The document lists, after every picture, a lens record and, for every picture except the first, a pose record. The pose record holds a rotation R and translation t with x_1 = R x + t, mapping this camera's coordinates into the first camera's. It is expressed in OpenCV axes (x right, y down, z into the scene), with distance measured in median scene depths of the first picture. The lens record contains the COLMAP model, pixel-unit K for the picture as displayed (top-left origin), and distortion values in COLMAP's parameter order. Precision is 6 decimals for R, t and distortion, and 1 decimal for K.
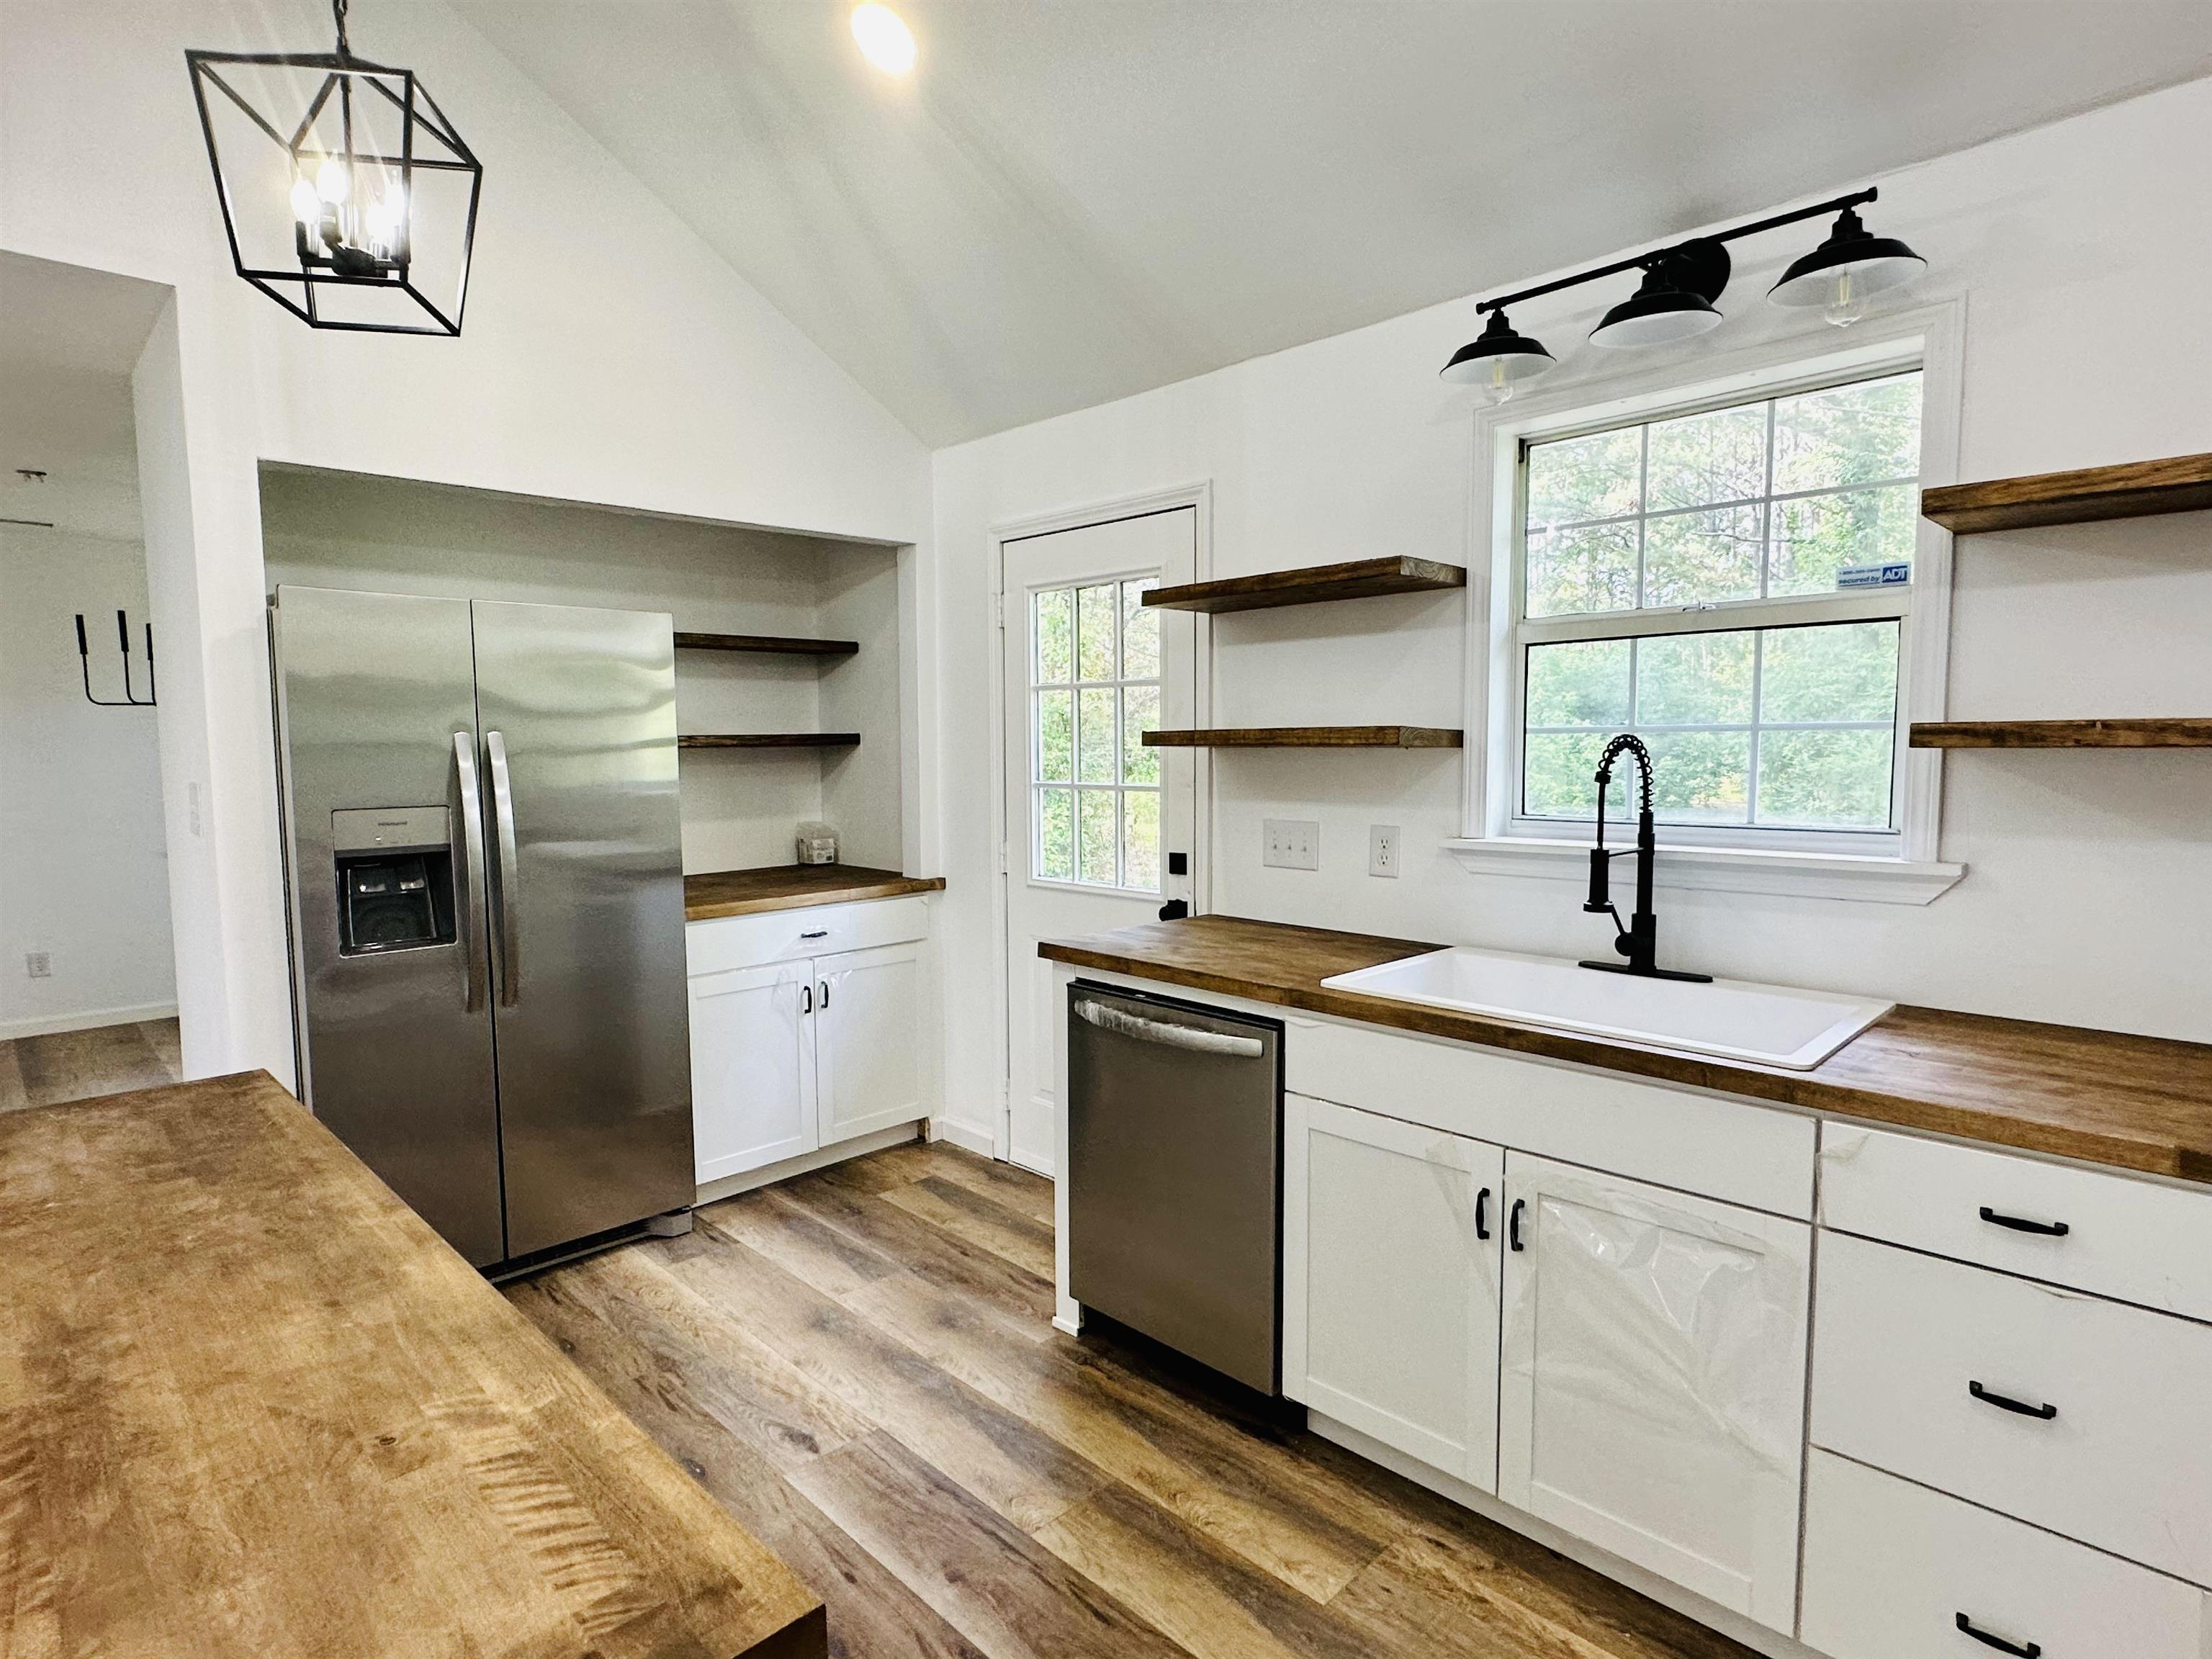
lens RADIAL K [[1158.5, 0, 1099.5], [0, 1158.5, 834.4], [0, 0, 1]] dist [-0.000737, -0.000658]
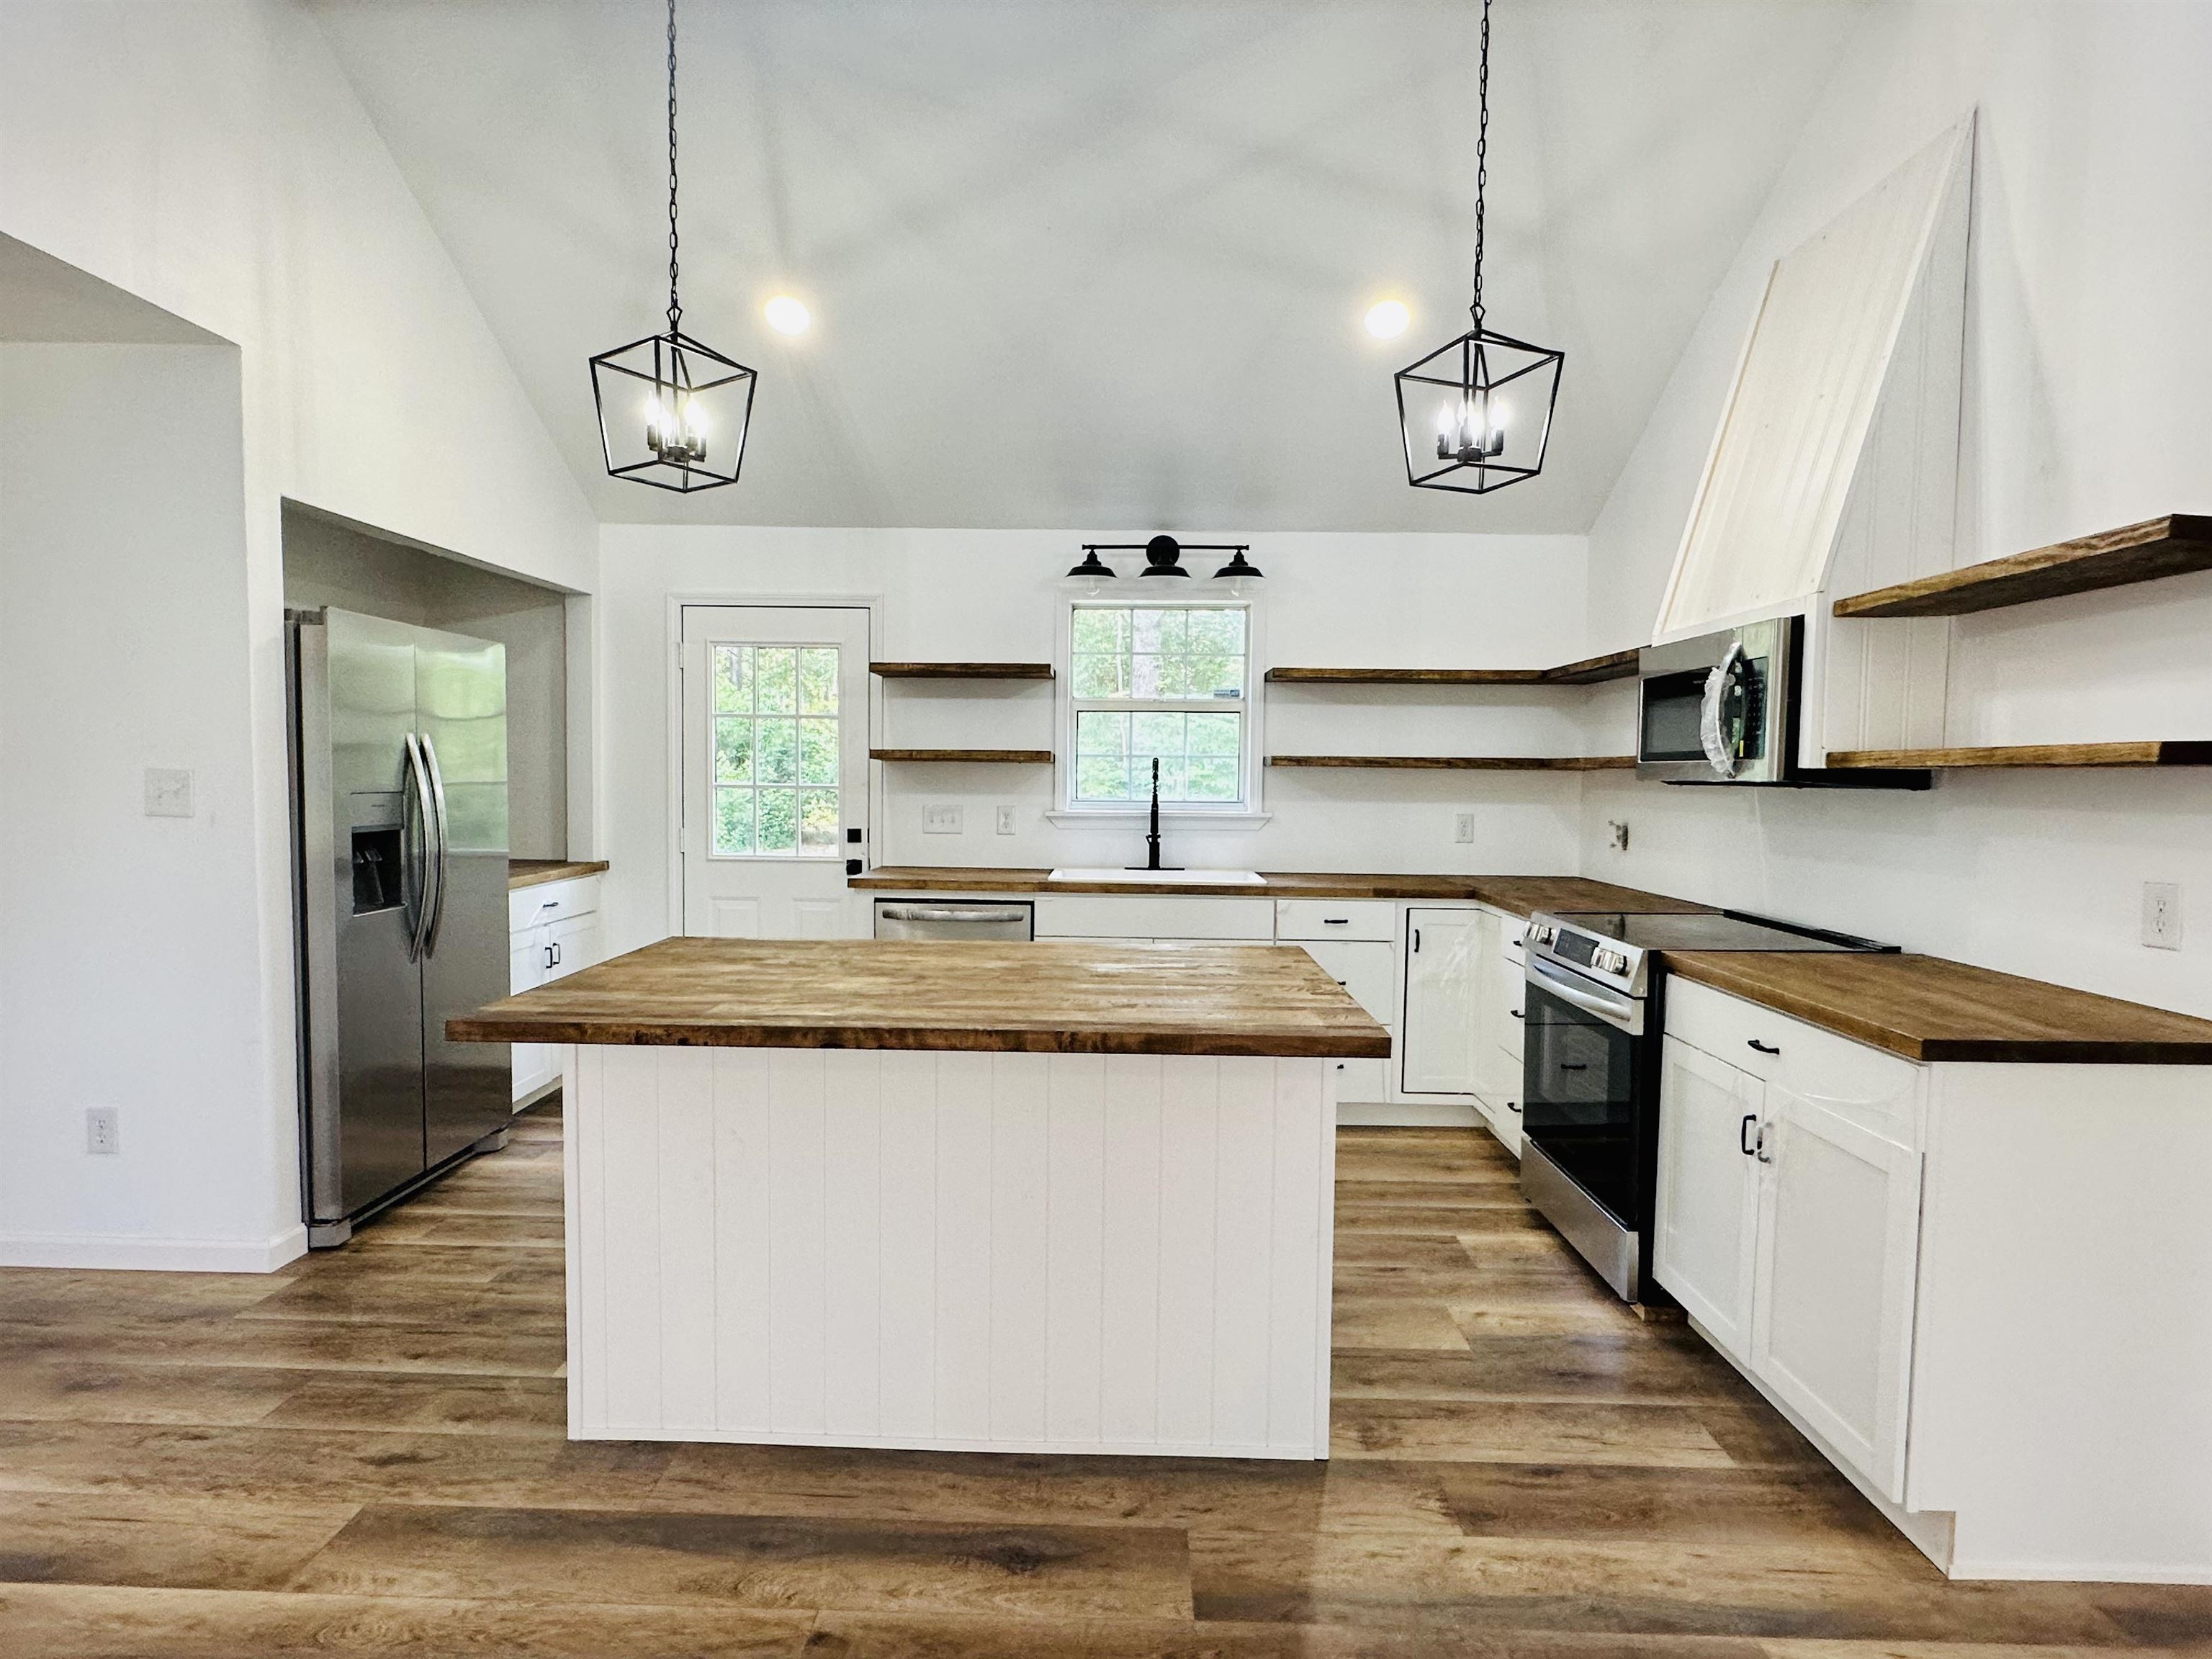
lens RADIAL K [[1158.5, 0, 1099.5], [0, 1158.5, 834.4], [0, 0, 1]] dist [-0.000737, -0.000658]
pose [[0.721136, -0.019188, 0.692528, -1.078720], [0.036638, 0.999274, -0.010465, 0.072594], [-0.691824, 0.032920, 0.721315, -0.473271]]
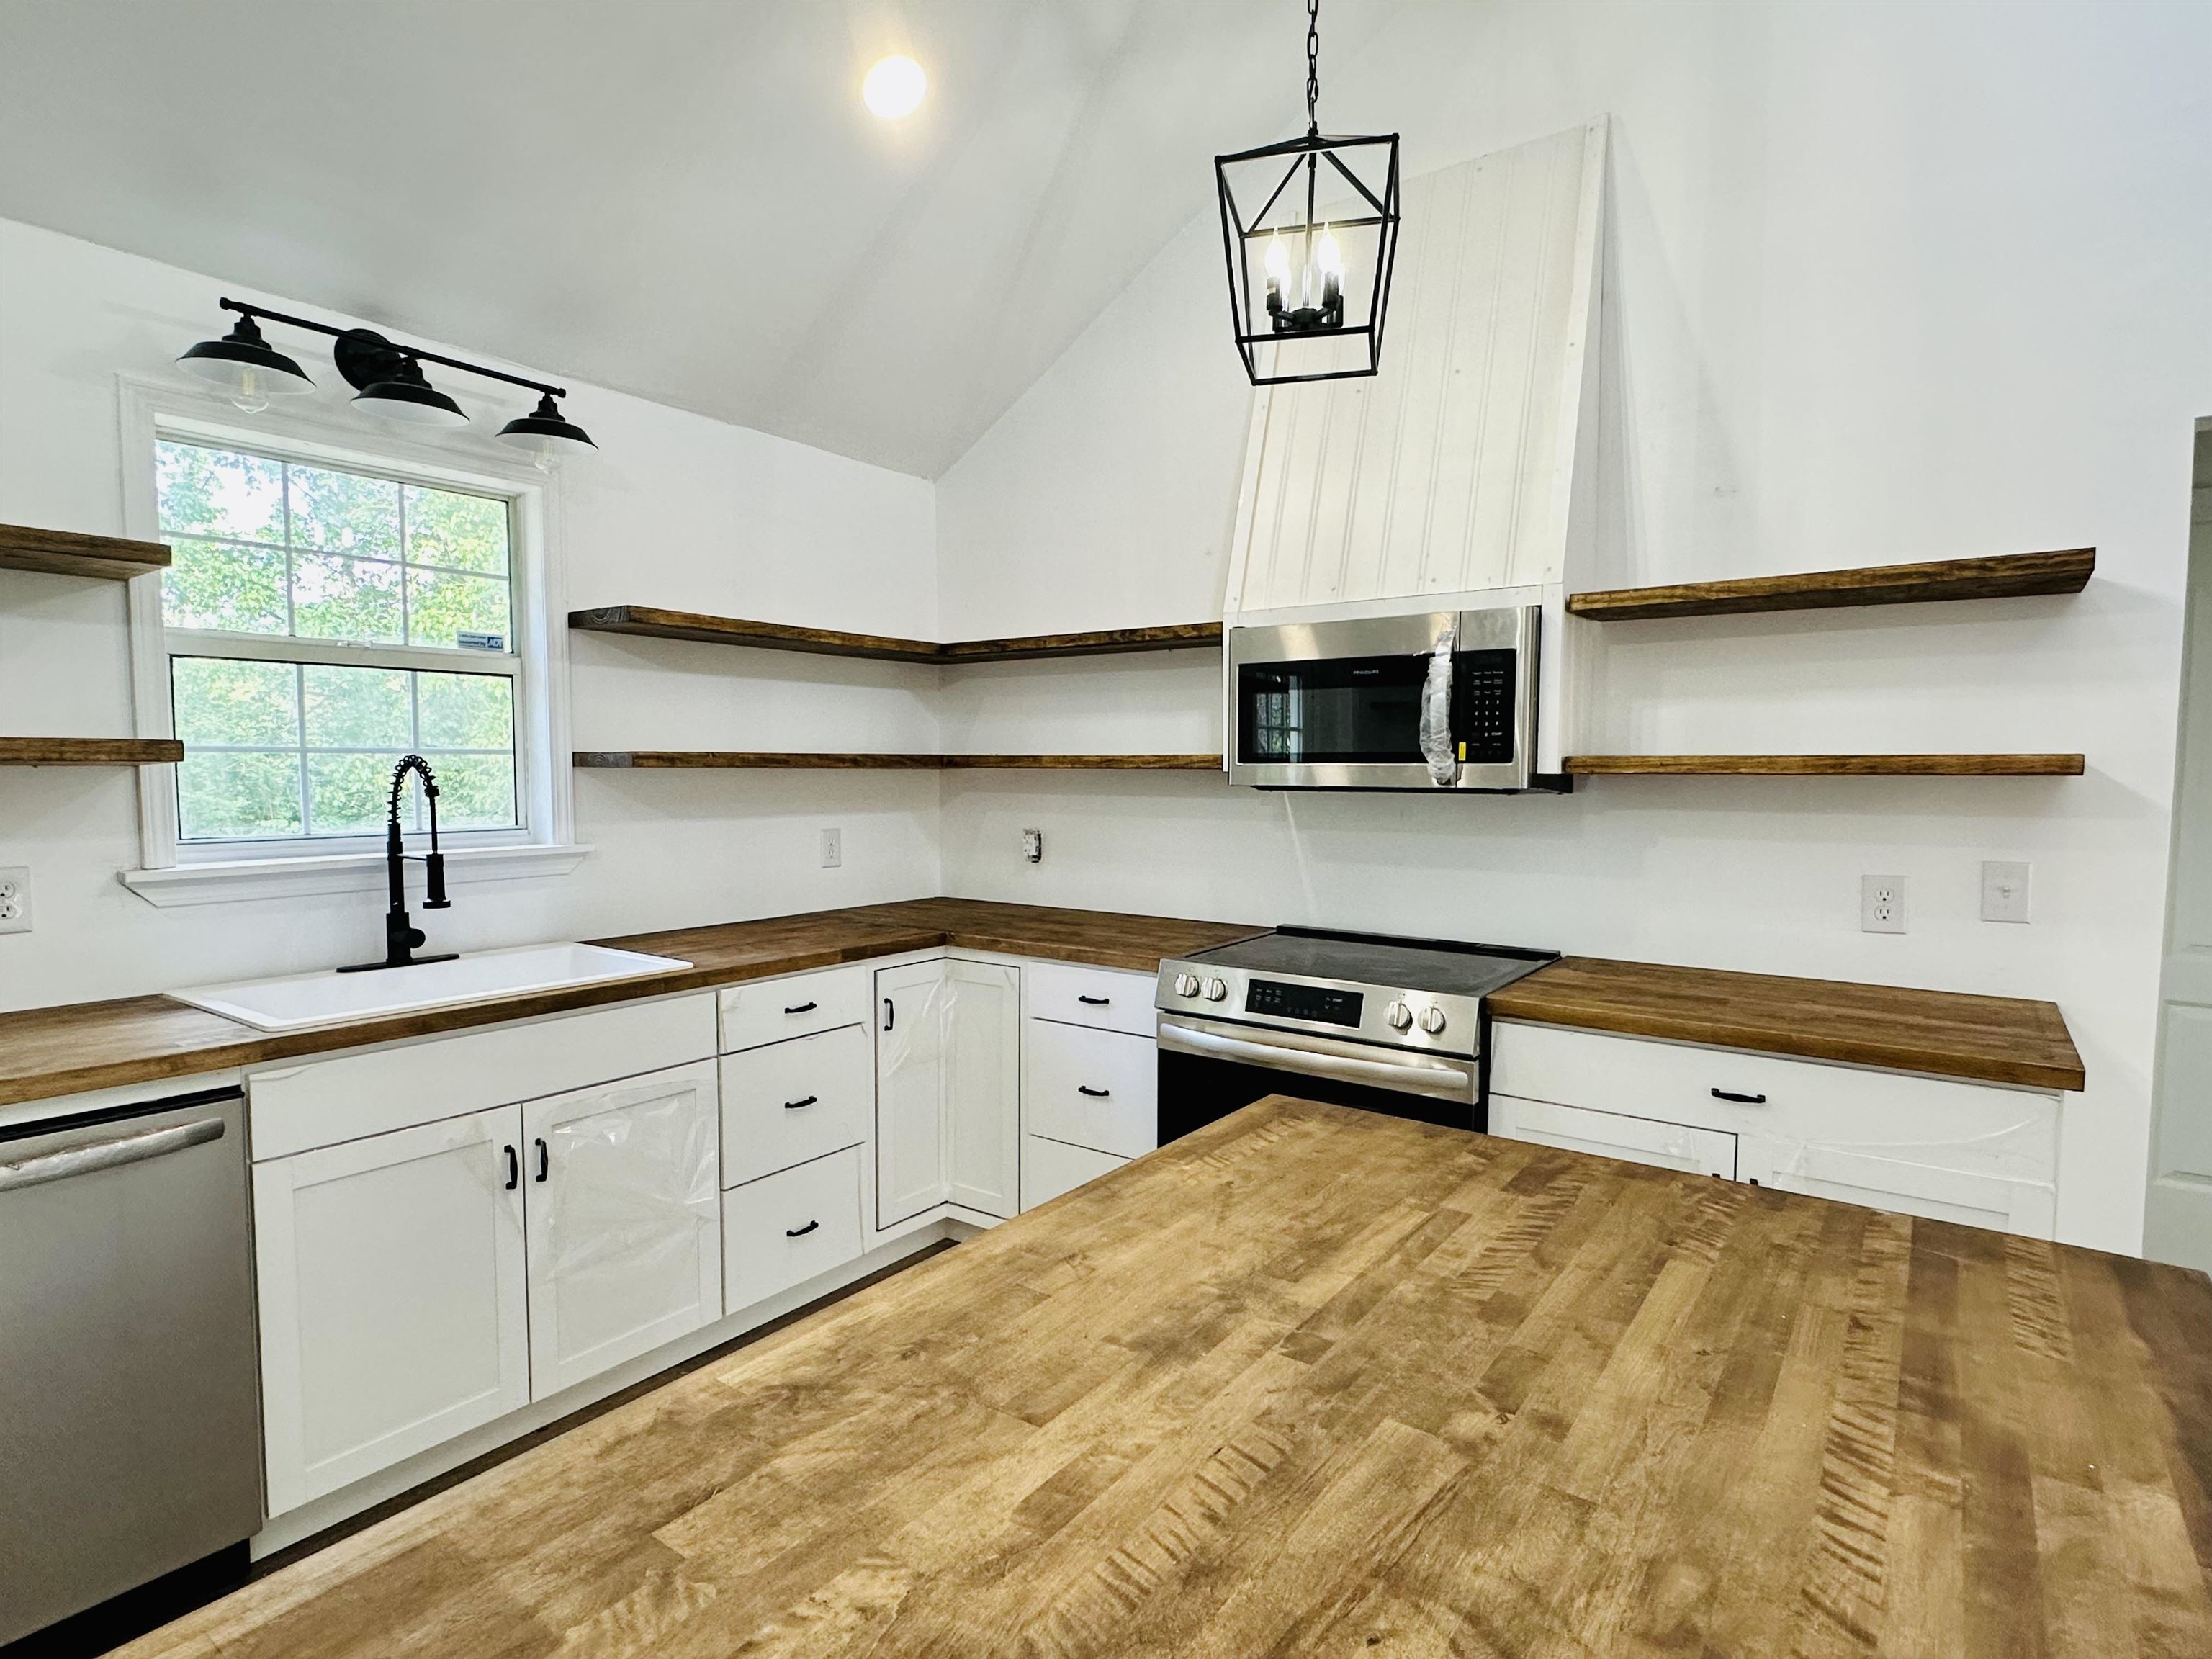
lens RADIAL K [[1158.5, 0, 1099.5], [0, 1158.5, 834.4], [0, 0, 1]] dist [-0.000737, -0.000658]
pose [[-0.152920, -0.050397, 0.986953, -0.746190], [0.076244, 0.995120, 0.062628, -0.026109], [-0.985293, 0.084826, -0.148332, 0.475487]]
